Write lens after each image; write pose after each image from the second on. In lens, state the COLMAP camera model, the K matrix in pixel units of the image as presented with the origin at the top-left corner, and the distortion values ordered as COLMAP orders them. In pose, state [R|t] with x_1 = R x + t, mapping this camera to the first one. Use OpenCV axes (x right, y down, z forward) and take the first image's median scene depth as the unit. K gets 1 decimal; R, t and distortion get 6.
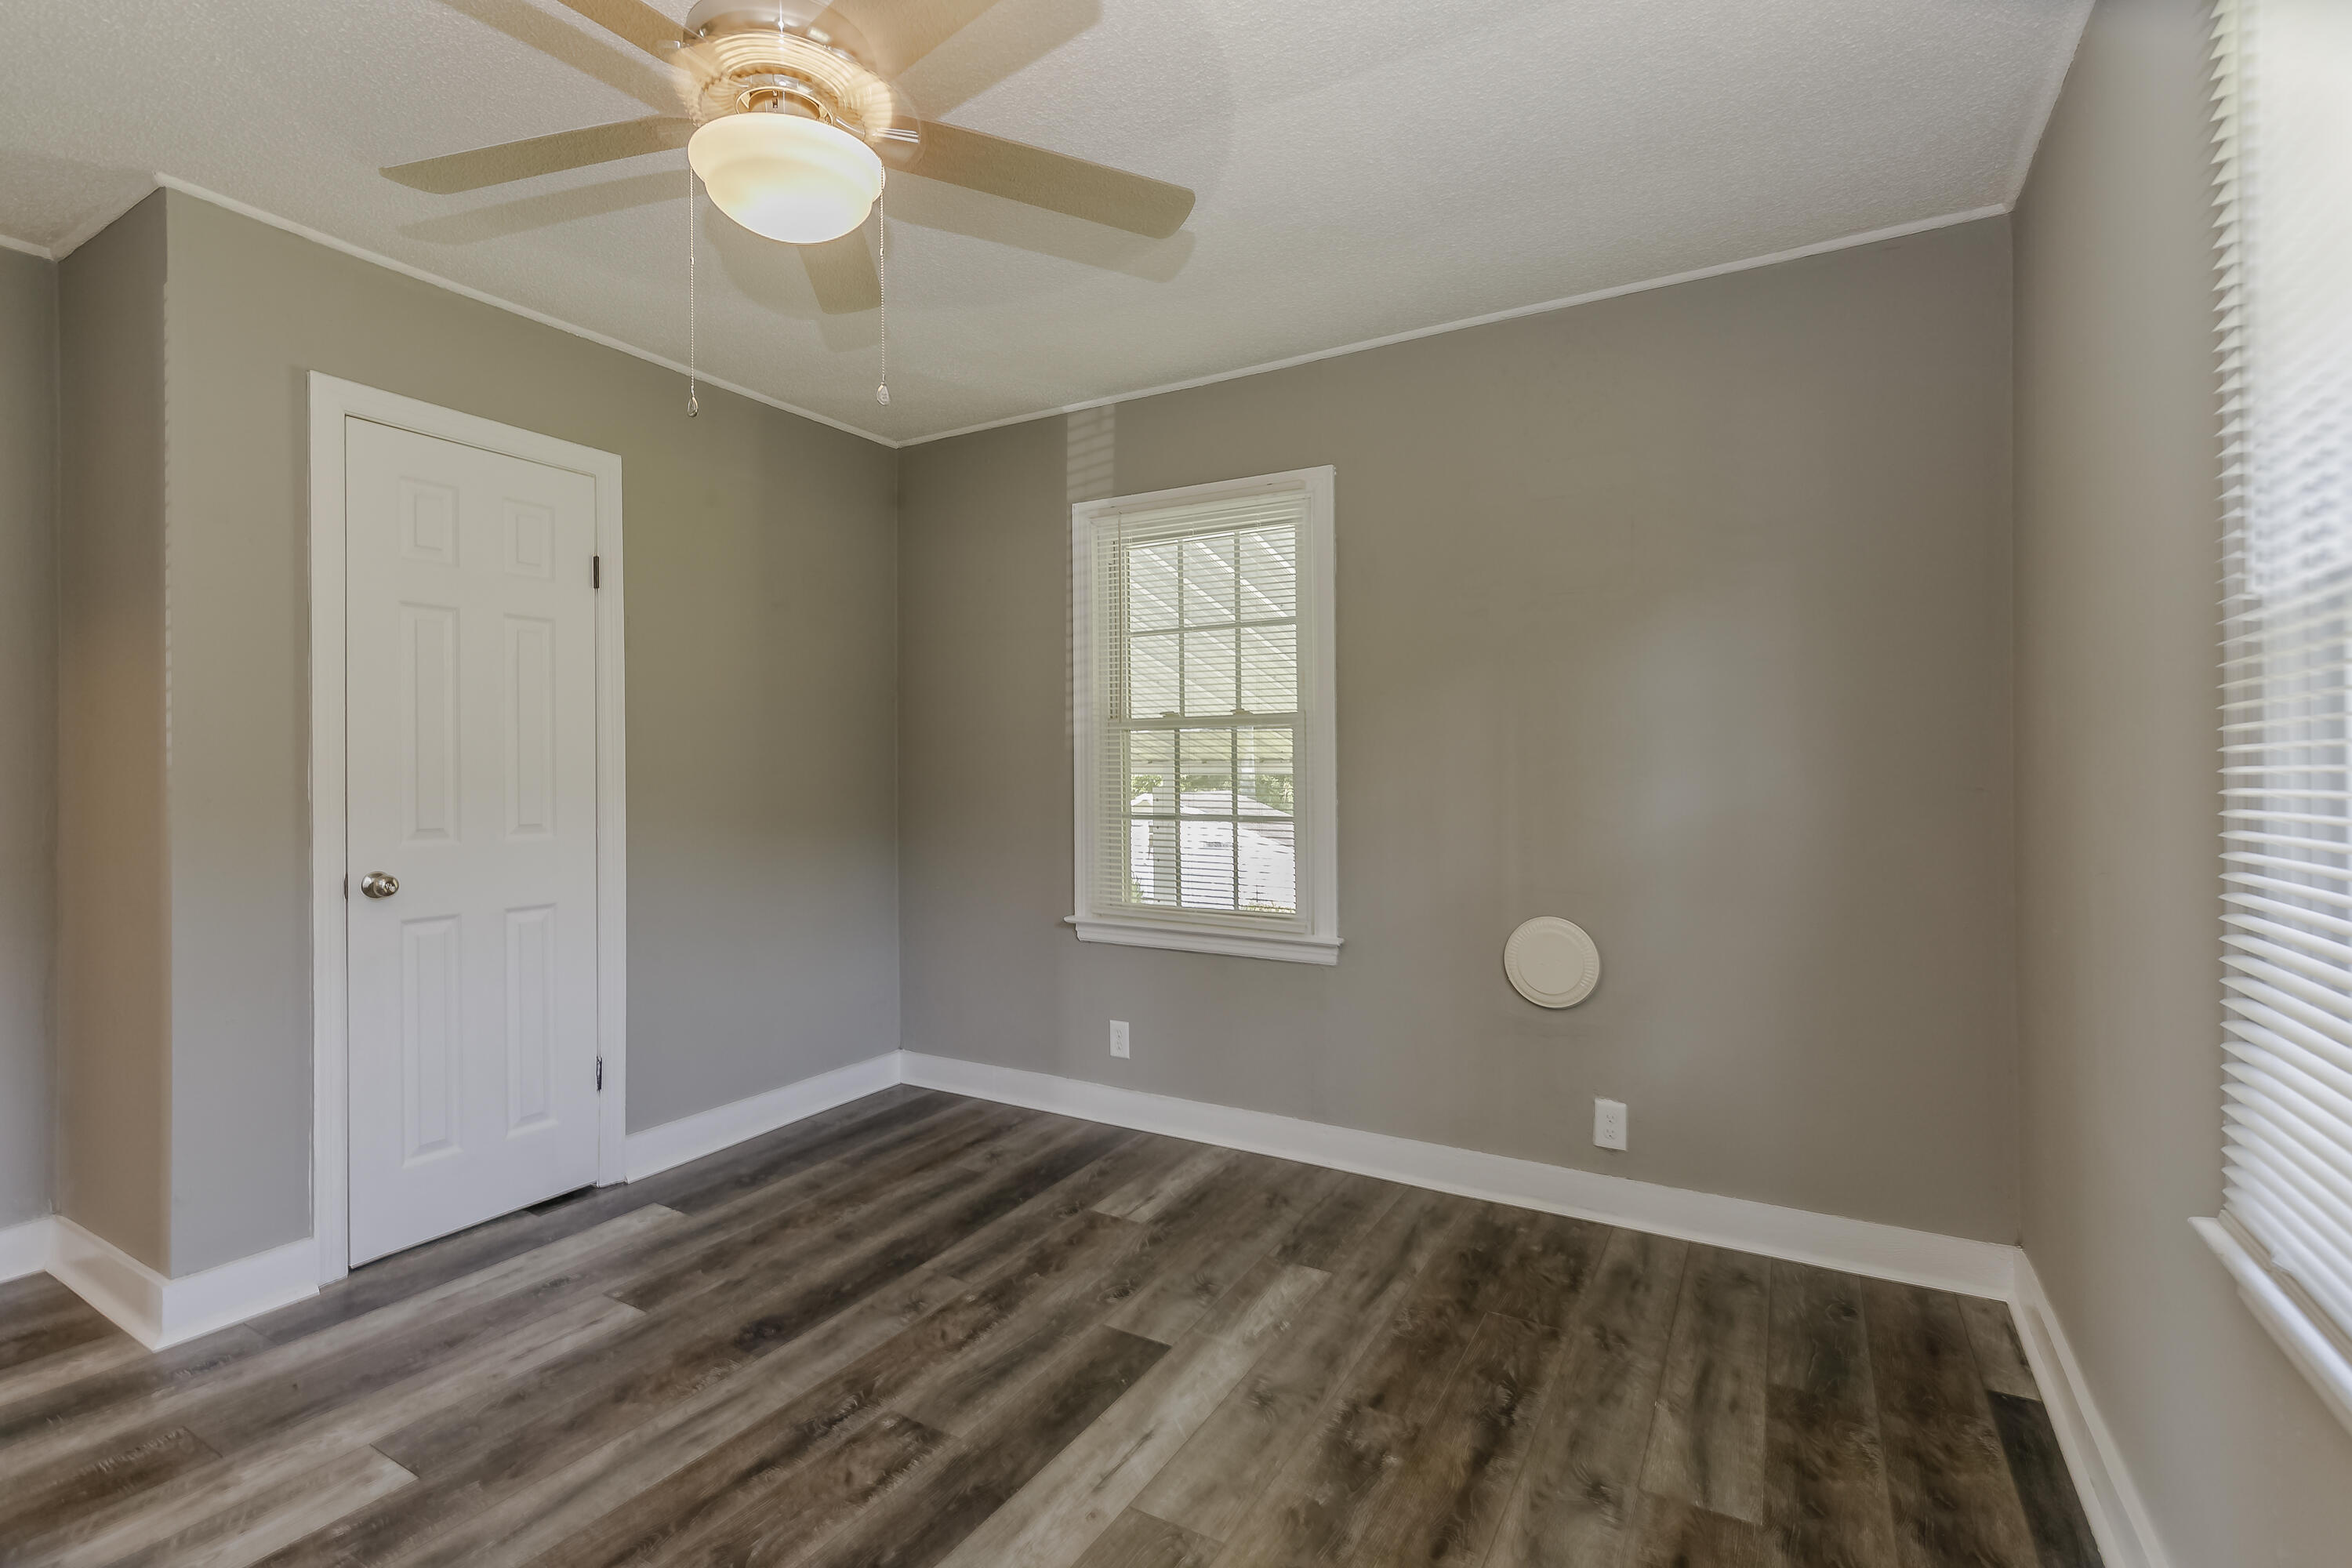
lens RADIAL K [[1107.7, 0, 1197.3], [0, 1107.7, 753.0], [0, 0, 1]] dist [-0.000541, 0.000919]
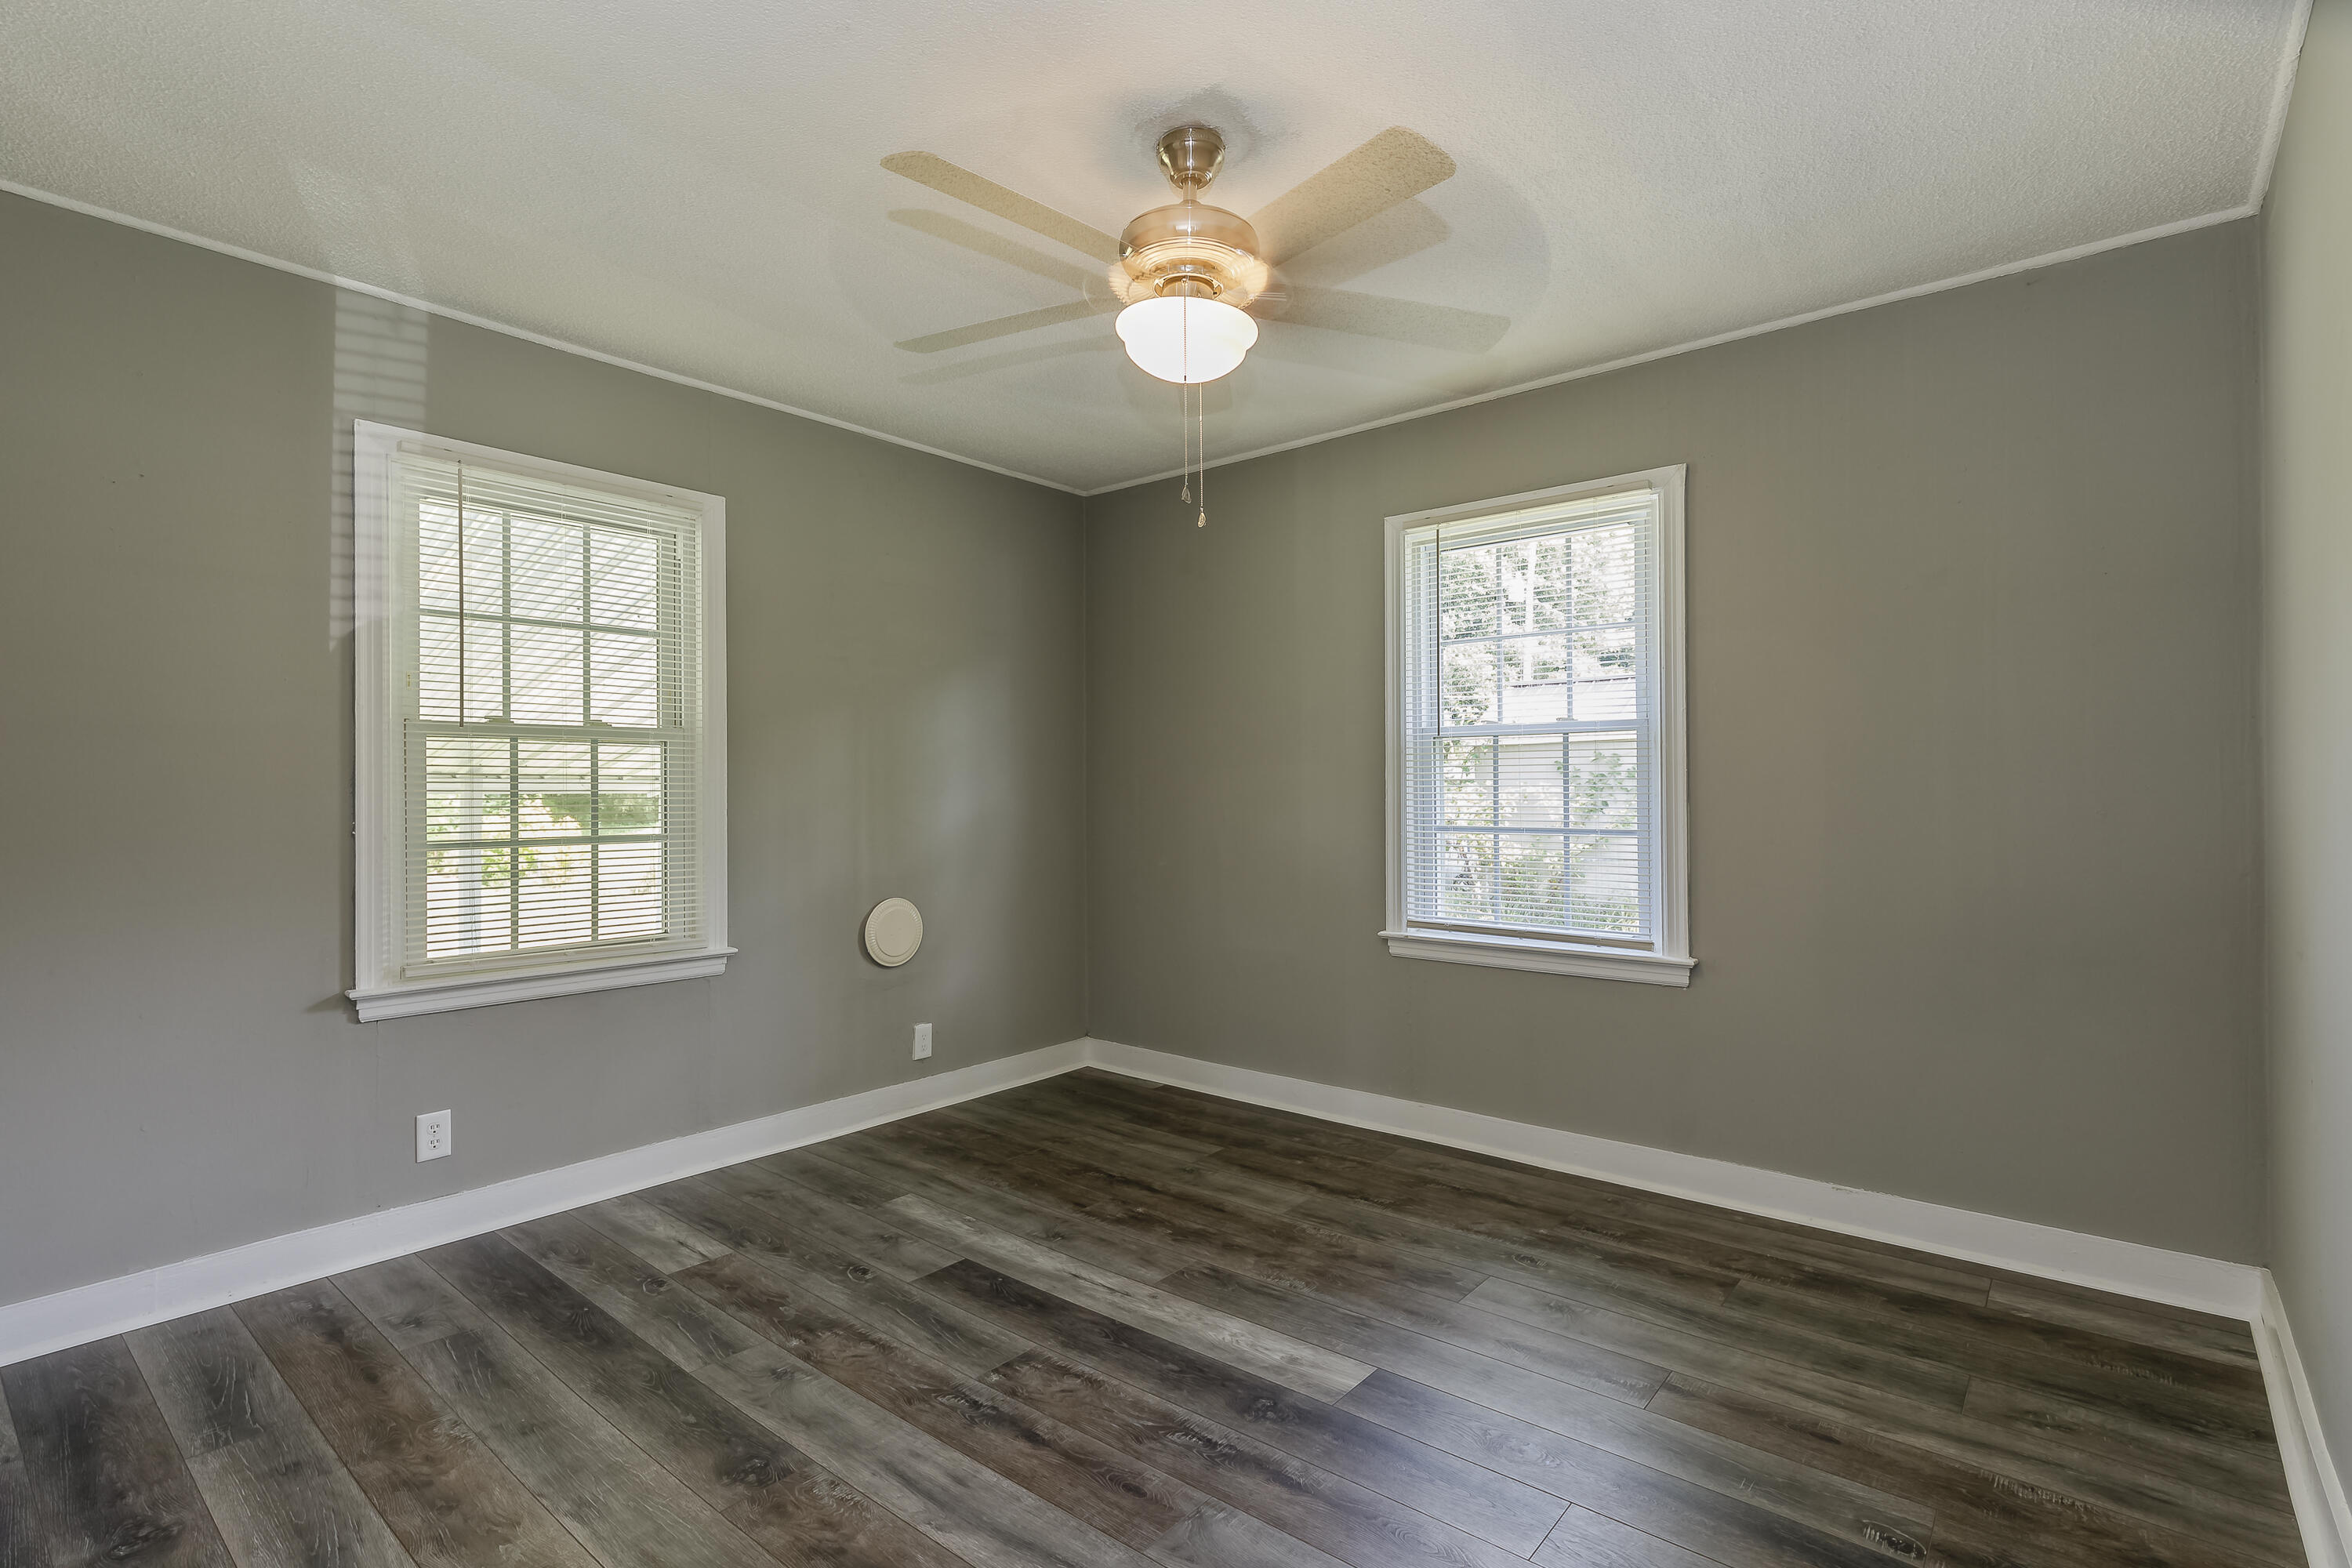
lens RADIAL K [[1107.7, 0, 1175.0], [0, 1107.7, 784.9], [0, 0, 1]] dist [-0.000541, 0.000919]
pose [[0.160933, 0.002982, 0.986961, -0.968467], [-0.012345, 0.999923, -0.001008, 0.008832], [-0.986888, -0.012022, 0.160957, 0.469912]]
